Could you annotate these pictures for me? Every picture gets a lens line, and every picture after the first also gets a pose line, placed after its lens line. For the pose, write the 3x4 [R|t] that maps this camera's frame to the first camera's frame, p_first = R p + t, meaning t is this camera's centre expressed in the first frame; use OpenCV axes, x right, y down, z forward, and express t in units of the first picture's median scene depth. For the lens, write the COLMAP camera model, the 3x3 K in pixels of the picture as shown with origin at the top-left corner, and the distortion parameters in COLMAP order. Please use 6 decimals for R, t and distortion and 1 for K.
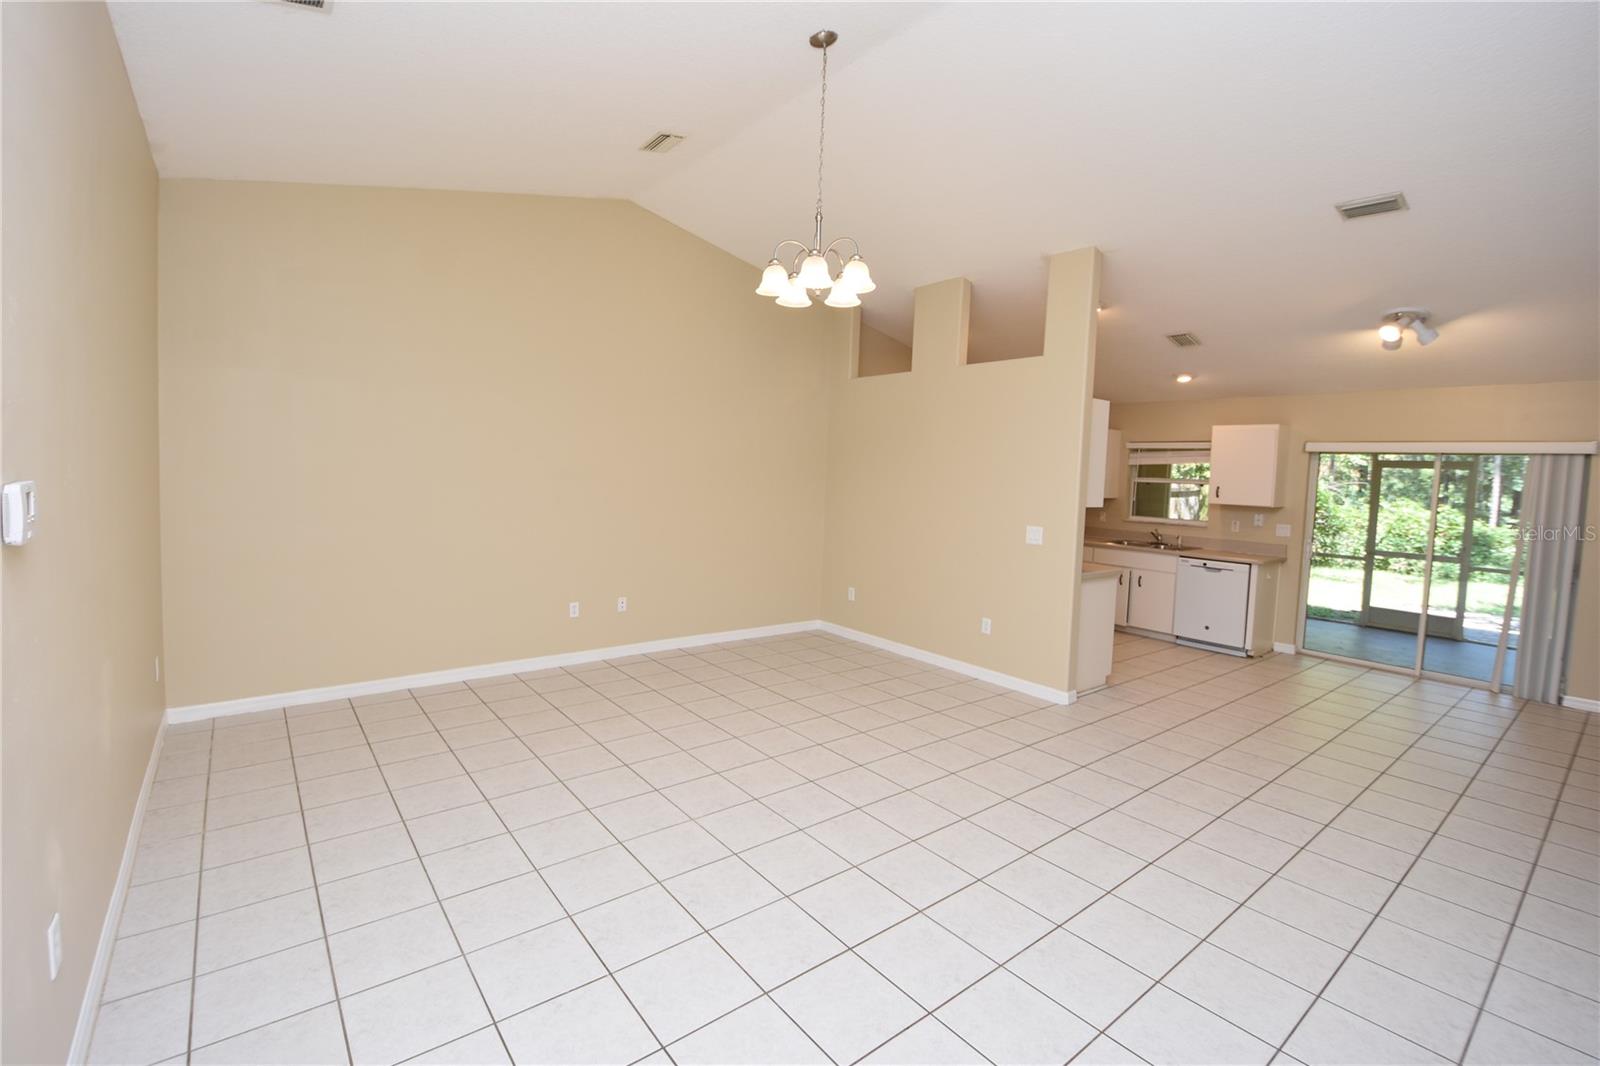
lens RADIAL K [[703.5, 0, 801.9], [0, 703.5, 515.3], [0, 0, 1]] dist [0.002531, -0.013976]
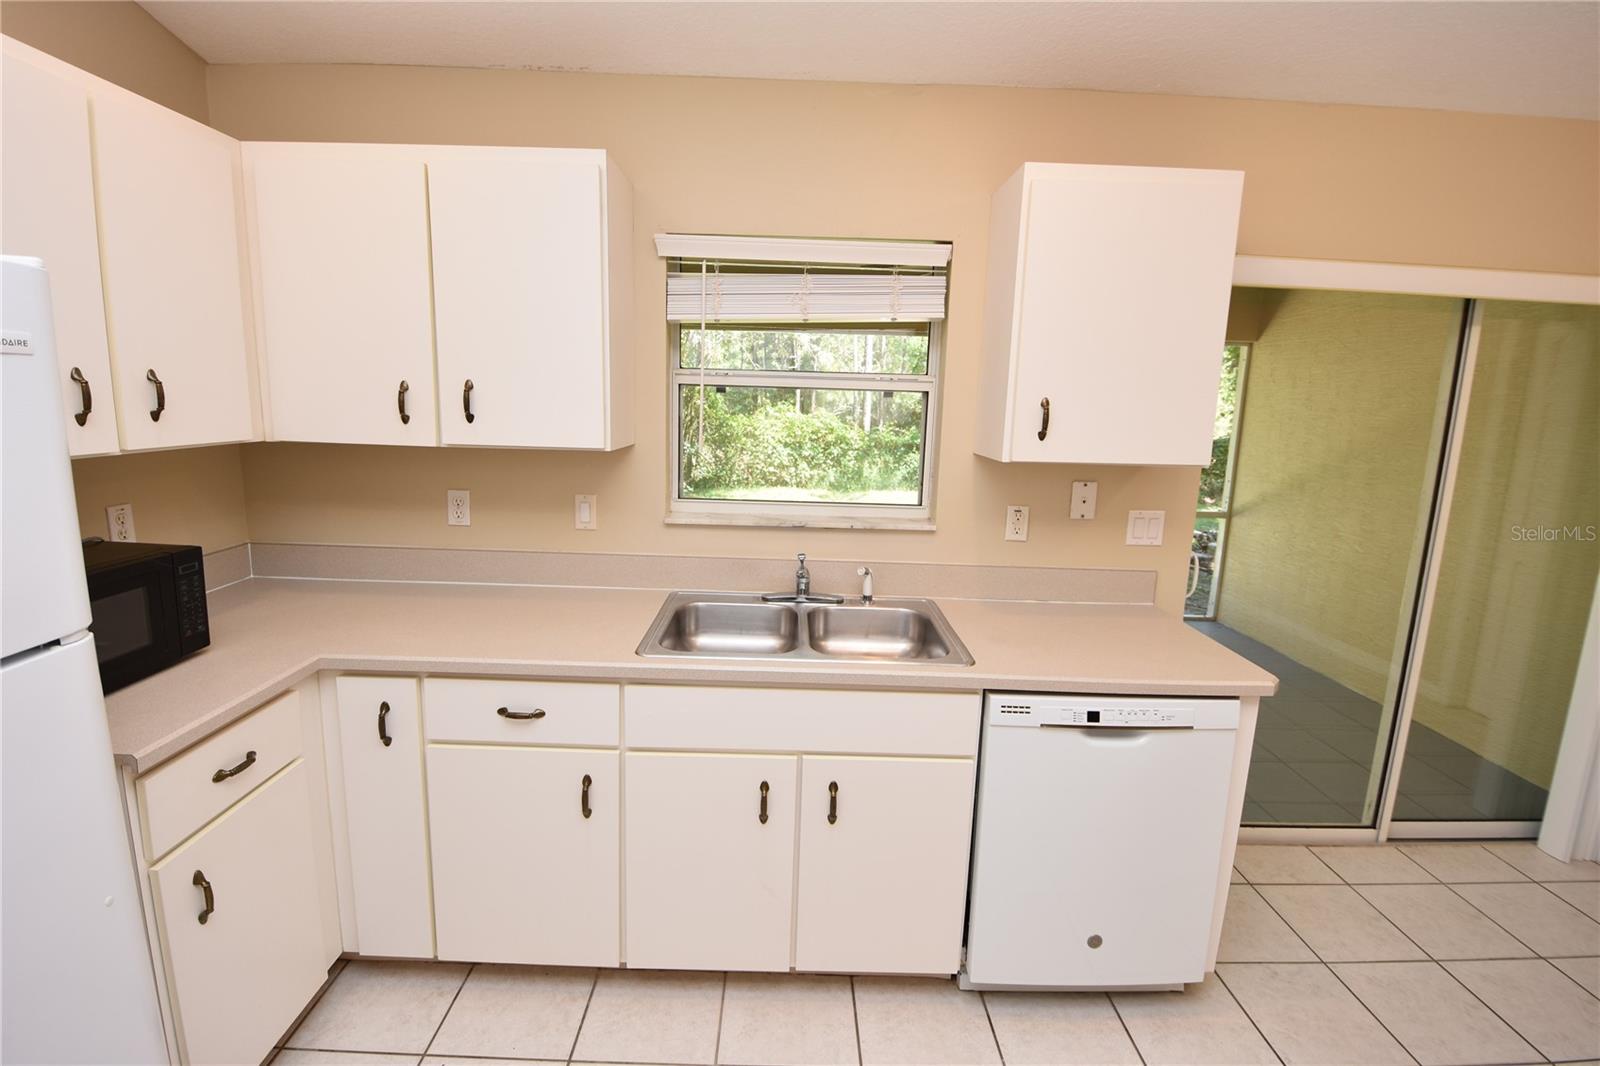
lens RADIAL K [[703.5, 0, 798.8], [0, 703.5, 517.0], [0, 0, 1]] dist [0.002531, -0.013976]
pose [[0.616061, -0.148787, 0.773519, 0.410936], [0.041371, 0.986755, 0.156854, -0.056015], [-0.786611, -0.064631, 0.614057, 1.182636]]
